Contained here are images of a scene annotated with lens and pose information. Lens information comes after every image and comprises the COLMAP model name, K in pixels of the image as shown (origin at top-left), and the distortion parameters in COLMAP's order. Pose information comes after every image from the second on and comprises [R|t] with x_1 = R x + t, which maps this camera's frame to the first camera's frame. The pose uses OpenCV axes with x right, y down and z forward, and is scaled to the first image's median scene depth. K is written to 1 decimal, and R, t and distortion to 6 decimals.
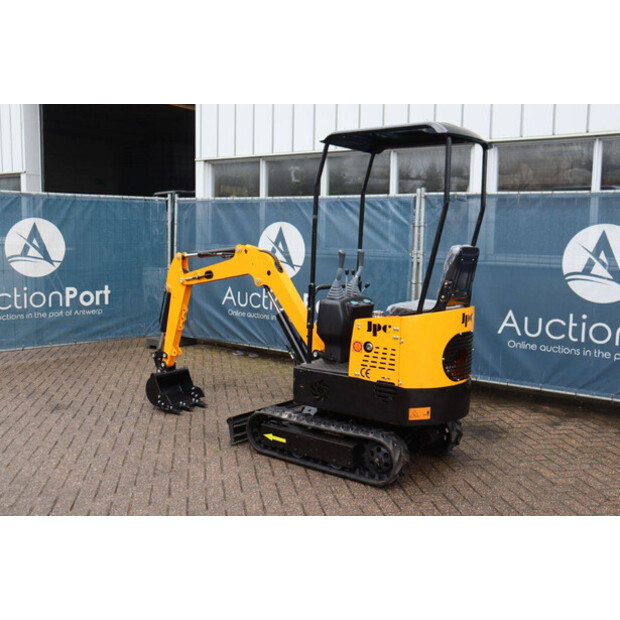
lens RADIAL K [[656.4, 0, 315.7], [0, 656.4, 308.3], [0, 0, 1]] dist [-0.056359, 0.000000]
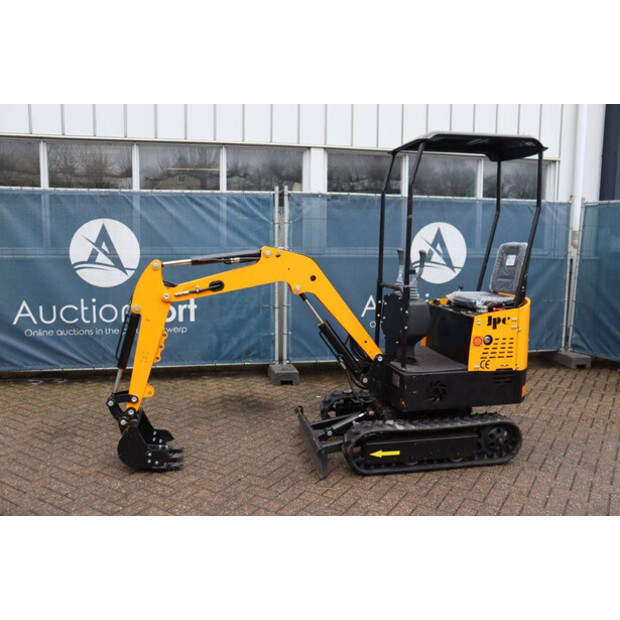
lens RADIAL K [[568.3, 0, 315.4], [0, 568.3, 308.3], [0, 0, 1]] dist [-0.080776, 0.000000]
pose [[0.671040, -0.109927, 0.733227, -0.531869], [0.086752, 0.993796, 0.069597, -0.055571], [-0.736328, 0.016907, 0.676413, 0.399306]]
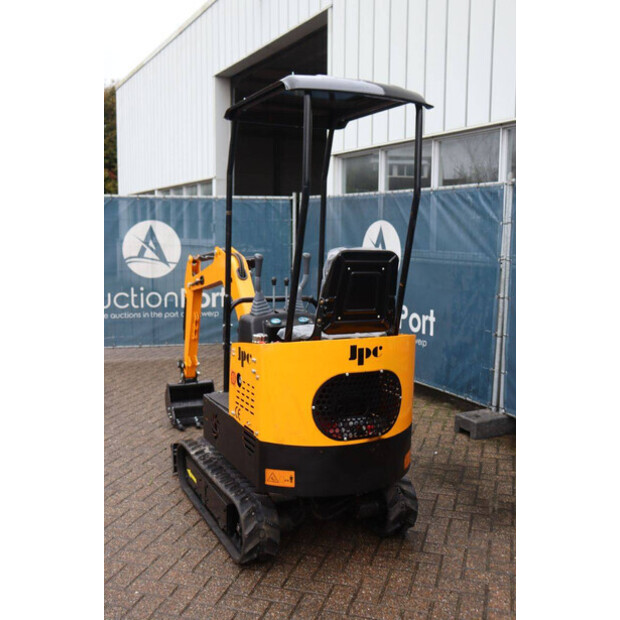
lens RADIAL K [[656.4, 0, 303.9], [0, 656.4, 309.3], [0, 0, 1]] dist [-0.056359, 0.000000]
pose [[0.883261, 0.044877, -0.466730, 0.343122], [-0.045764, 0.998908, 0.009440, -0.023699], [0.466644, 0.013022, 0.884350, 0.242937]]
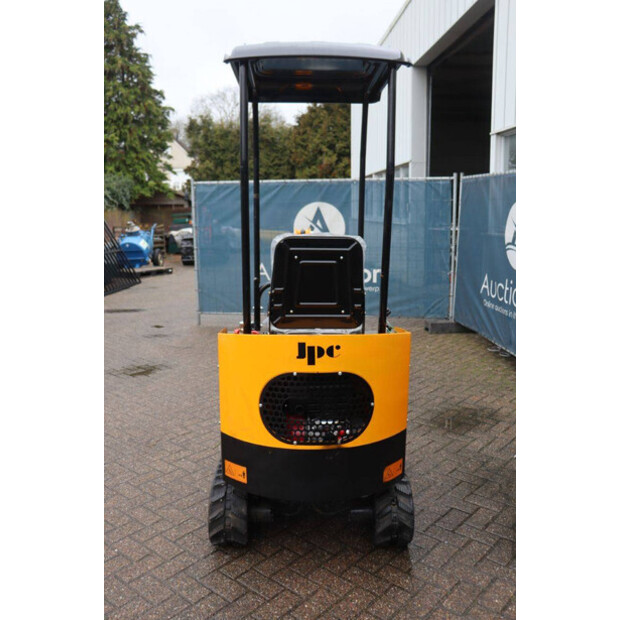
lens RADIAL K [[568.3, 0, 305.5], [0, 568.3, 311.5], [0, 0, 1]] dist [-0.080776, 0.000000]
pose [[0.615500, 0.117643, -0.779307, 0.441734], [-0.072015, 0.993055, 0.093032, -0.049585], [0.784840, -0.001139, 0.619697, 0.453287]]
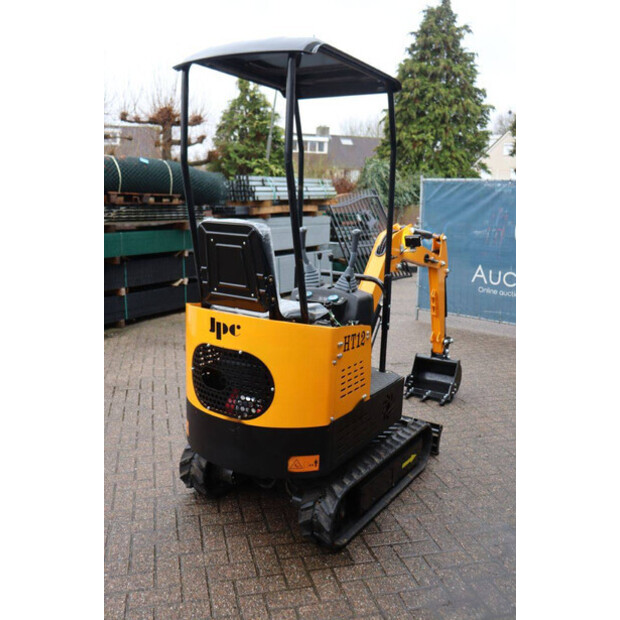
lens RADIAL K [[568.3, 0, 304.2], [0, 568.3, 305.1], [0, 0, 1]] dist [-0.080776, 0.000000]
pose [[0.060204, 0.157208, -0.985729, 0.560017], [-0.139842, 0.979109, 0.147612, -0.073283], [0.988342, 0.128959, 0.080931, 0.711935]]
